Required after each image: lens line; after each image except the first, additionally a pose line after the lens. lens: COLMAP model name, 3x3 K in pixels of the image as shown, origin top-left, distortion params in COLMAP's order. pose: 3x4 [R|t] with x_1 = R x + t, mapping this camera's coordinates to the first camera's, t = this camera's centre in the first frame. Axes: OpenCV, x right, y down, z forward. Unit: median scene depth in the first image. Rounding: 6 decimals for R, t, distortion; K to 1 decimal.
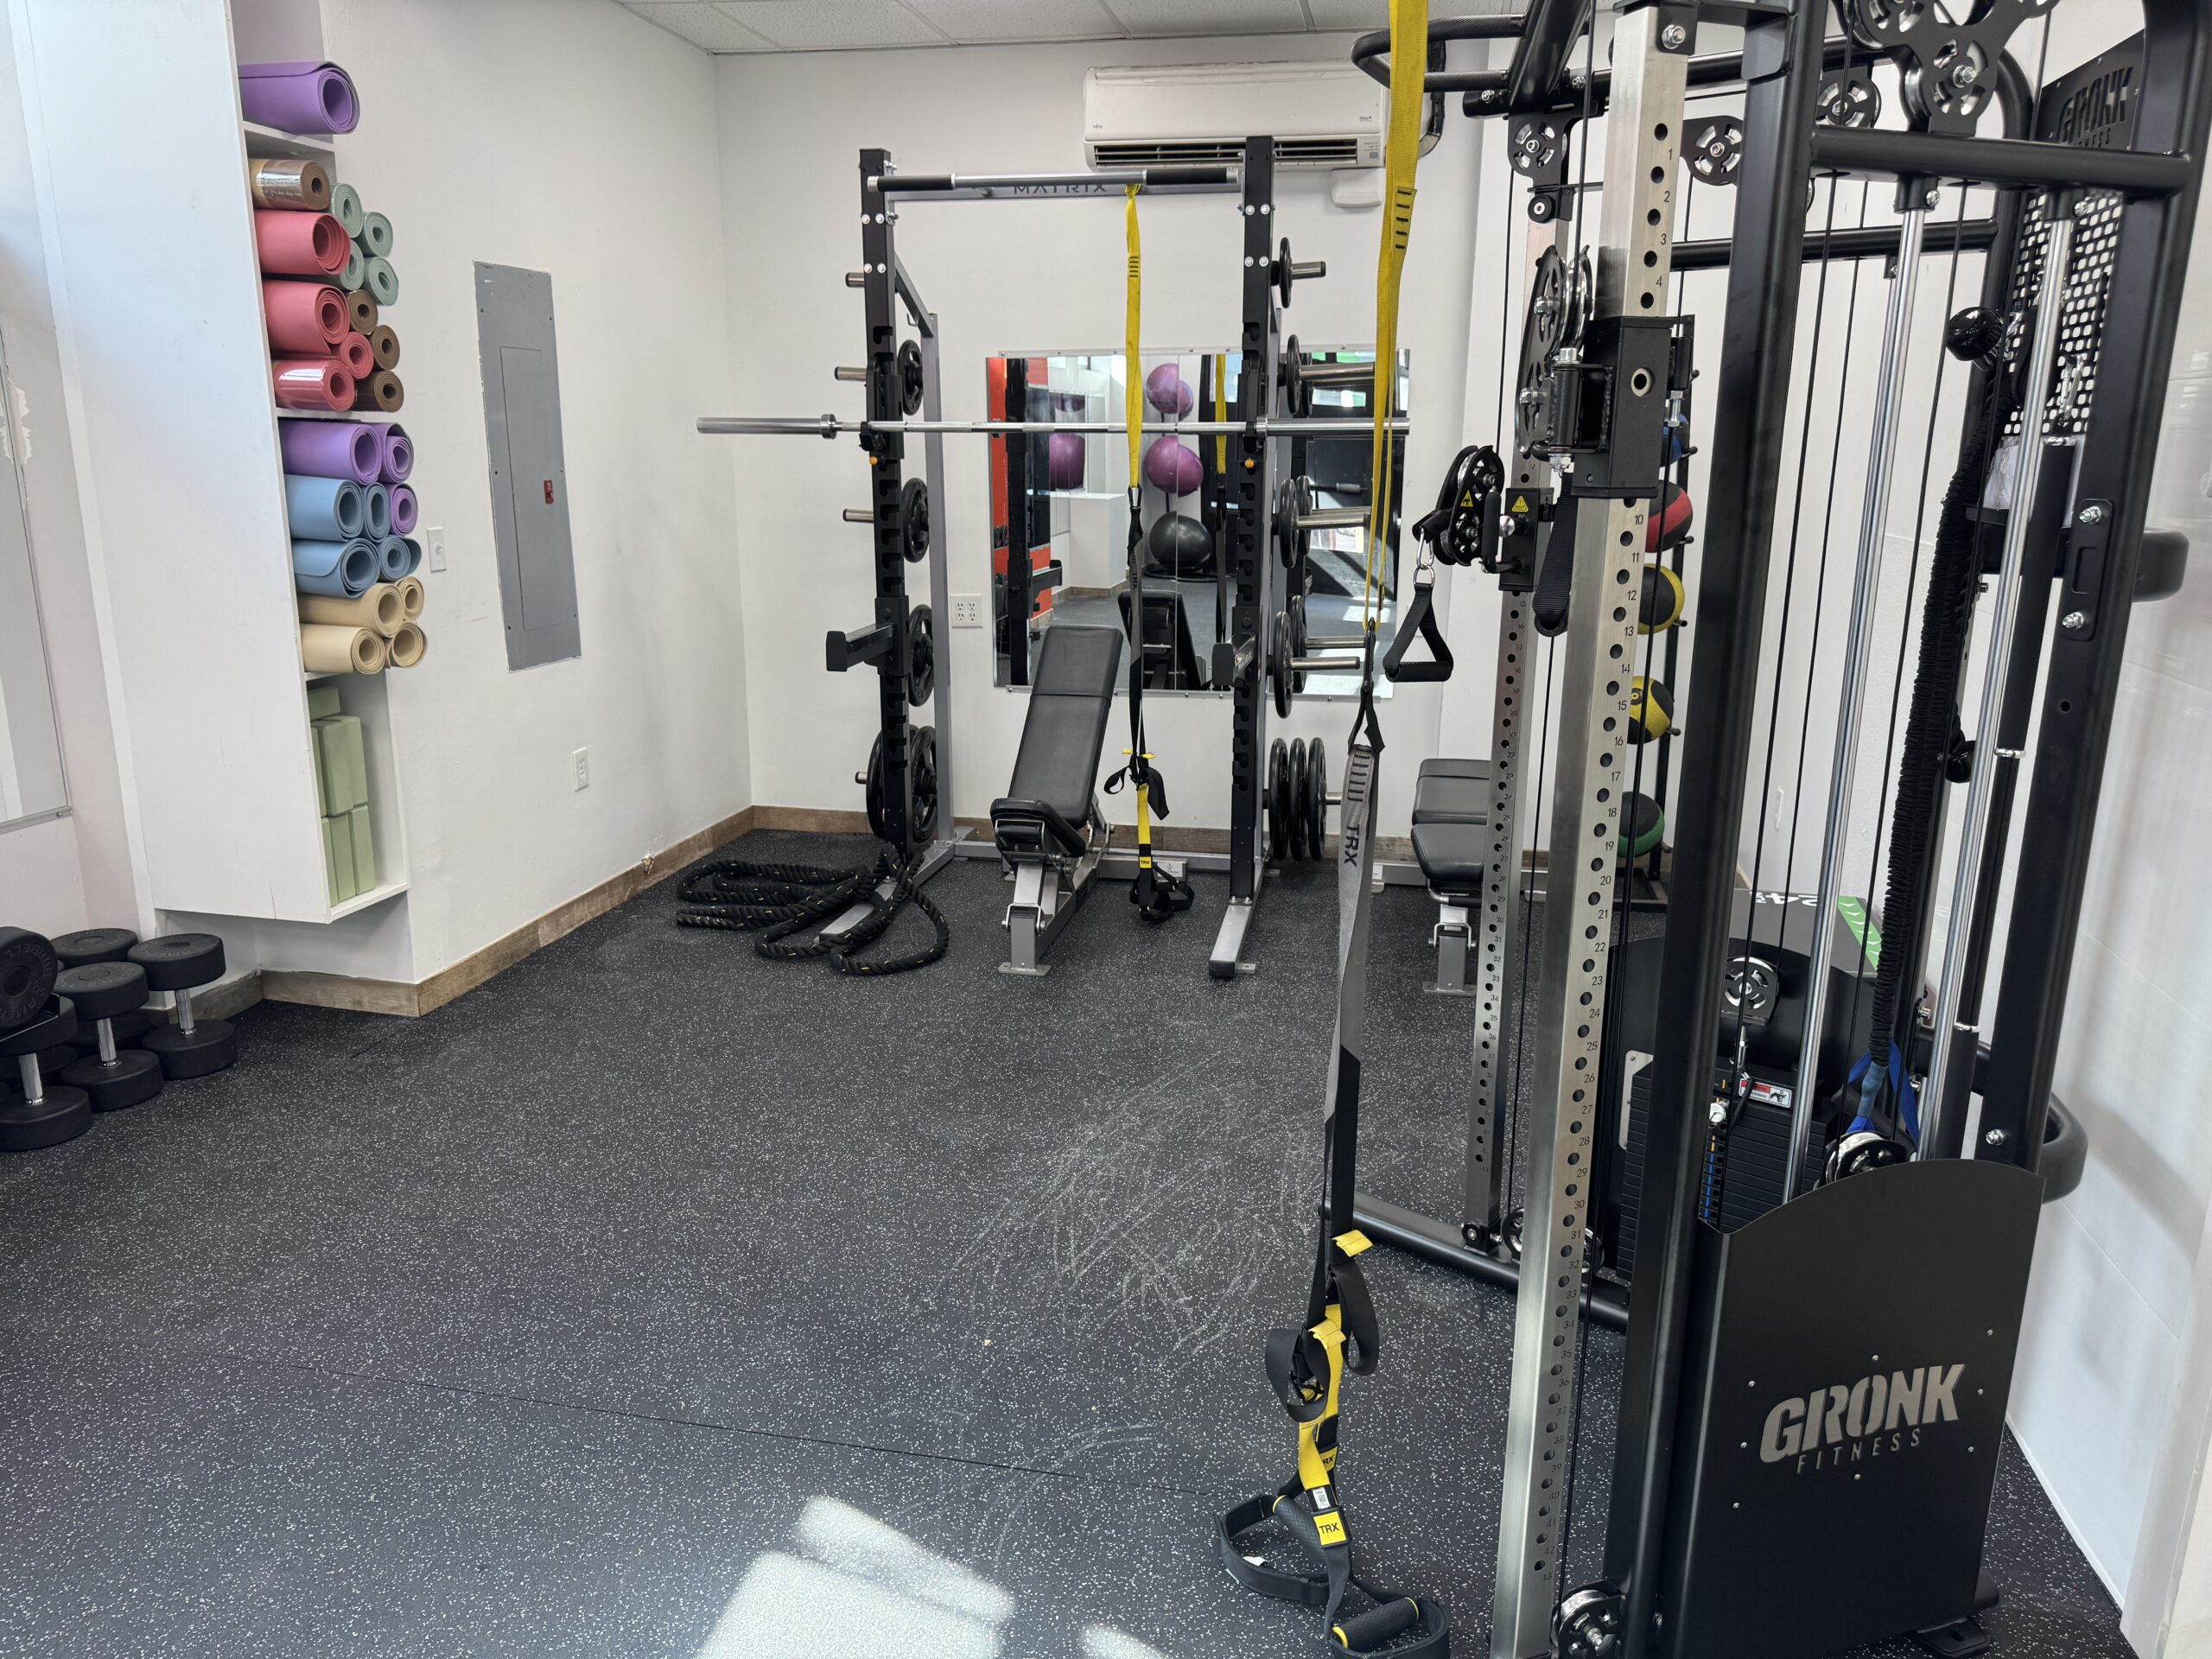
lens RADIAL K [[1570.2, 0, 1083.7], [0, 1570.2, 849.8], [0, 0, 1]] dist [0.052167, -0.001983]
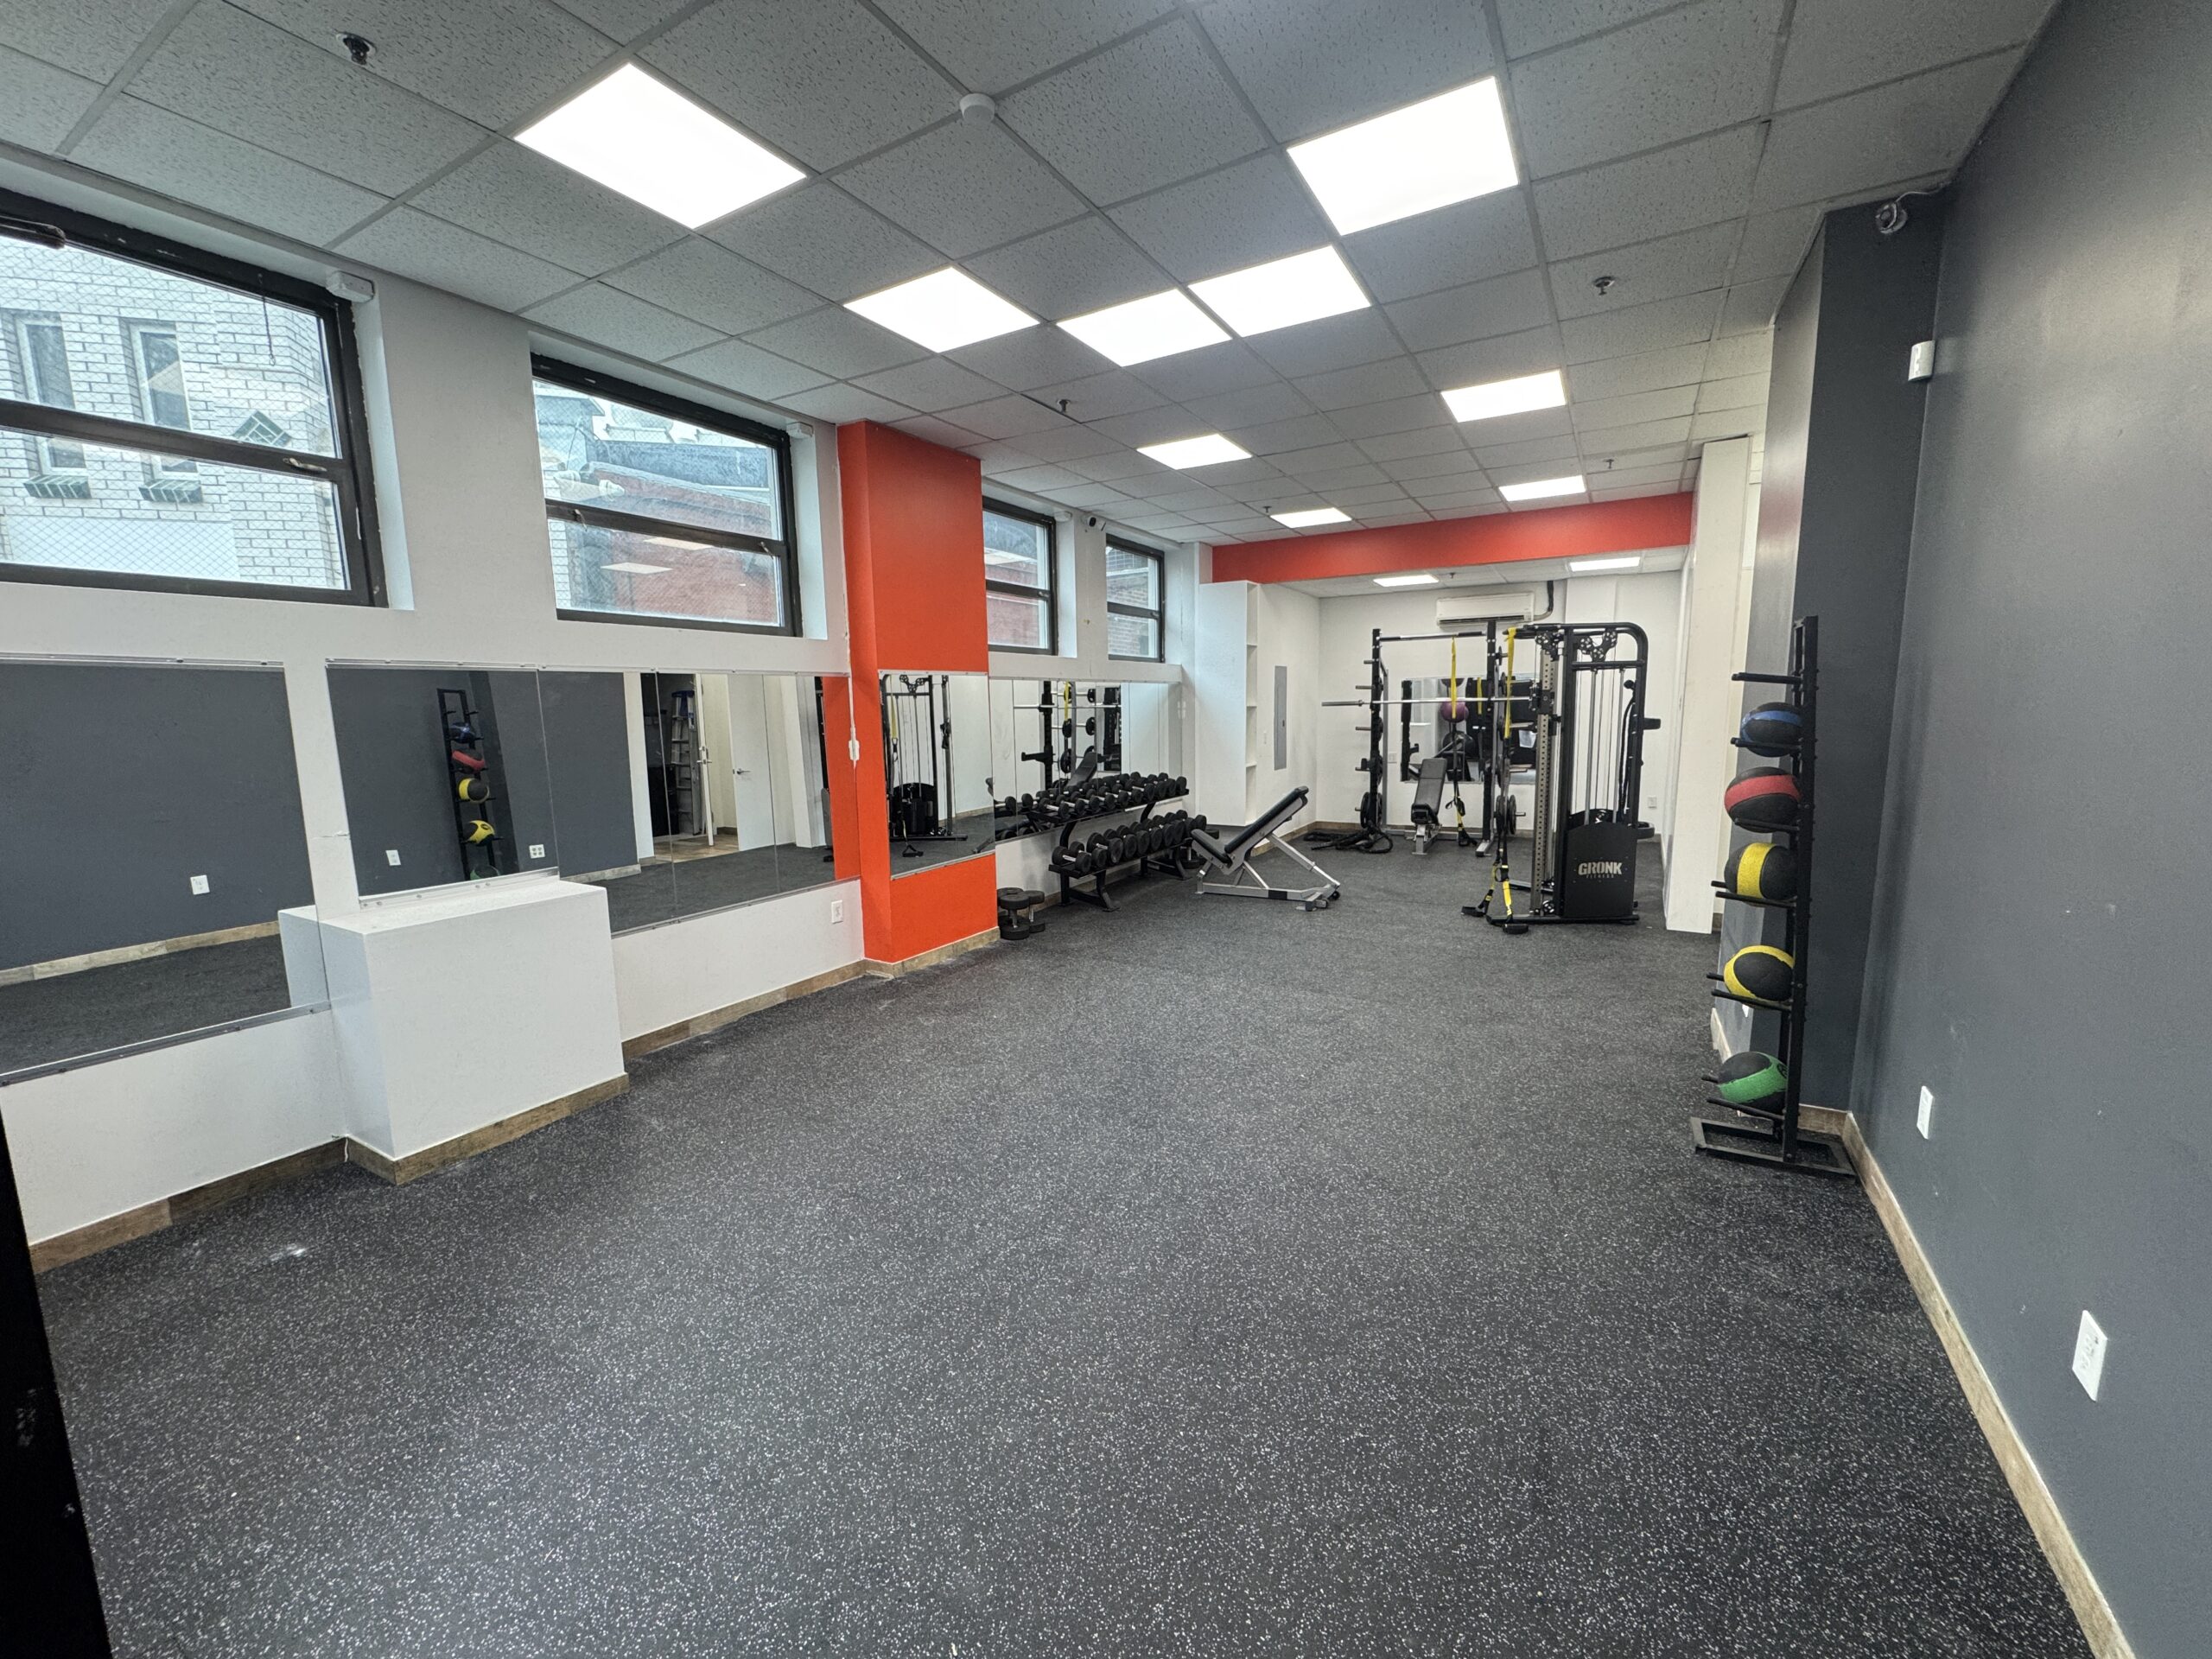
lens RADIAL K [[878.0, 0, 1105.9], [0, 878.0, 828.8], [0, 0, 1]] dist [-0.002026, 0.000192]
pose [[0.951003, 0.013182, -0.308899, -0.091283], [-0.047827, 0.993337, -0.104857, 0.243503], [0.305459, 0.114493, 0.945297, -0.995706]]
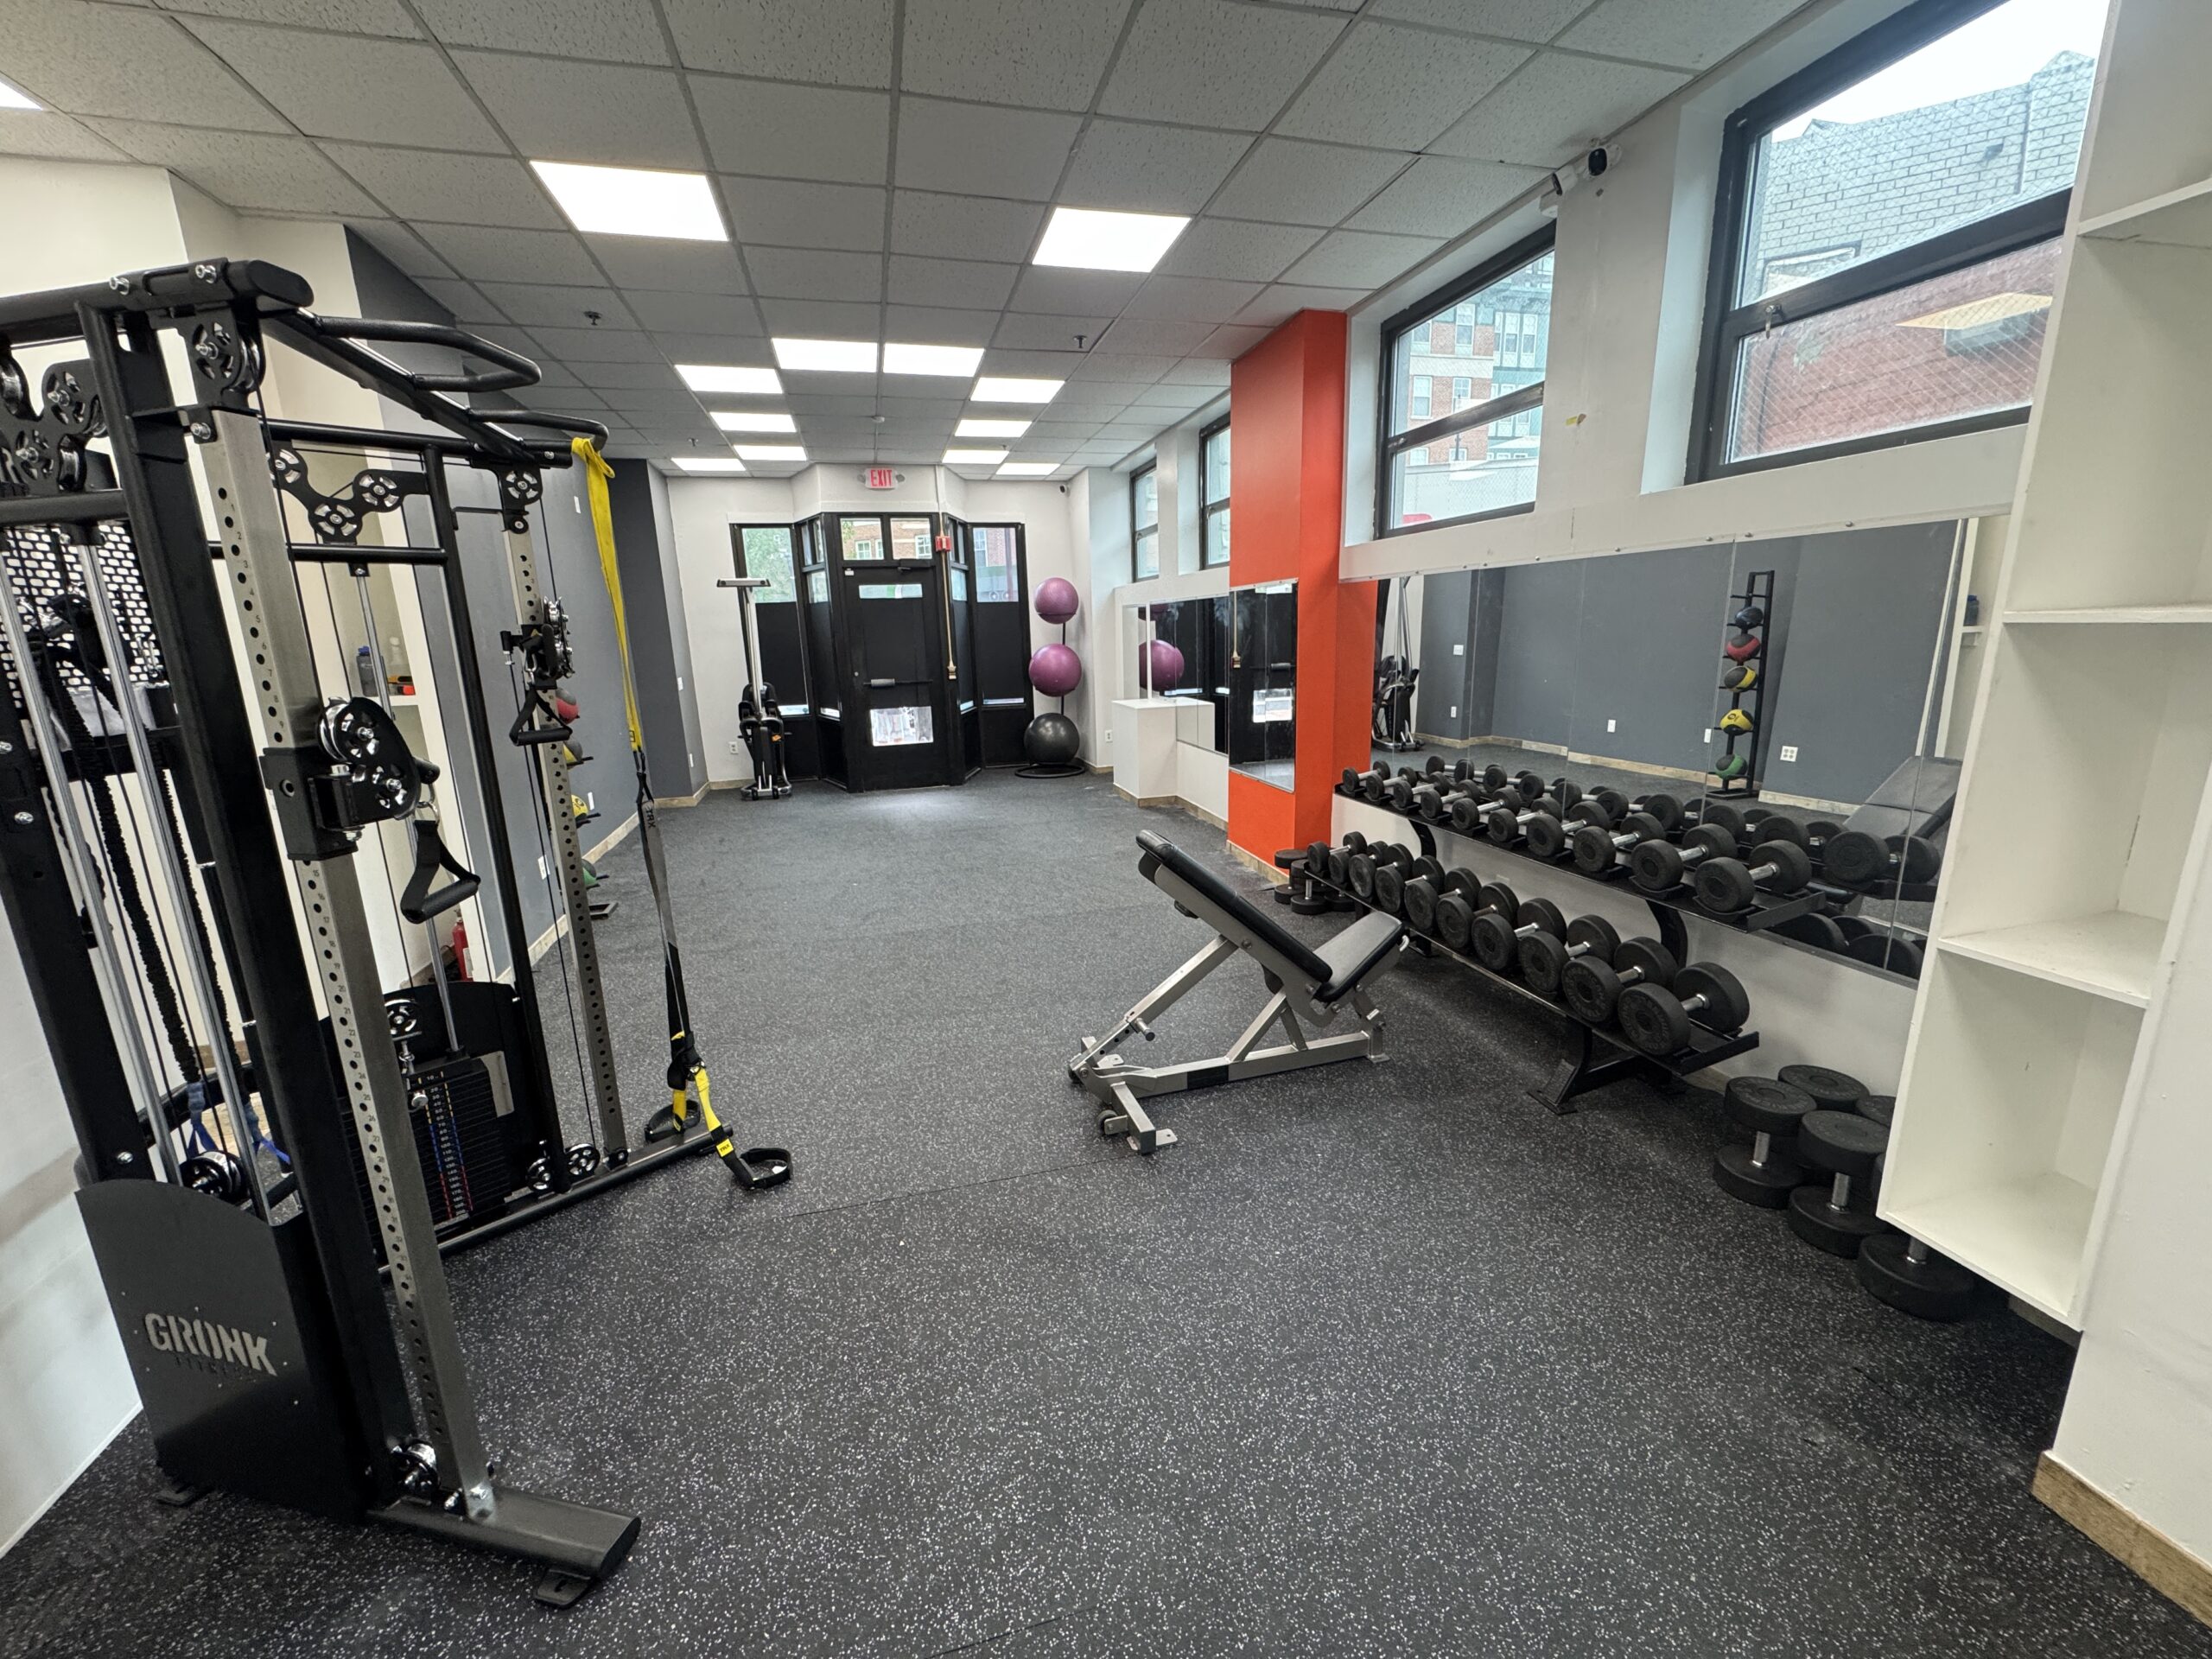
lens RADIAL K [[878.0, 0, 1106.8], [0, 878.0, 827.7], [0, 0, 1]] dist [-0.002026, 0.000192]
pose [[-0.886231, 0.116206, -0.448431, 0.057757], [-0.098989, 0.898160, 0.428380, -0.234832], [0.452543, 0.424033, -0.784475, 0.857567]]
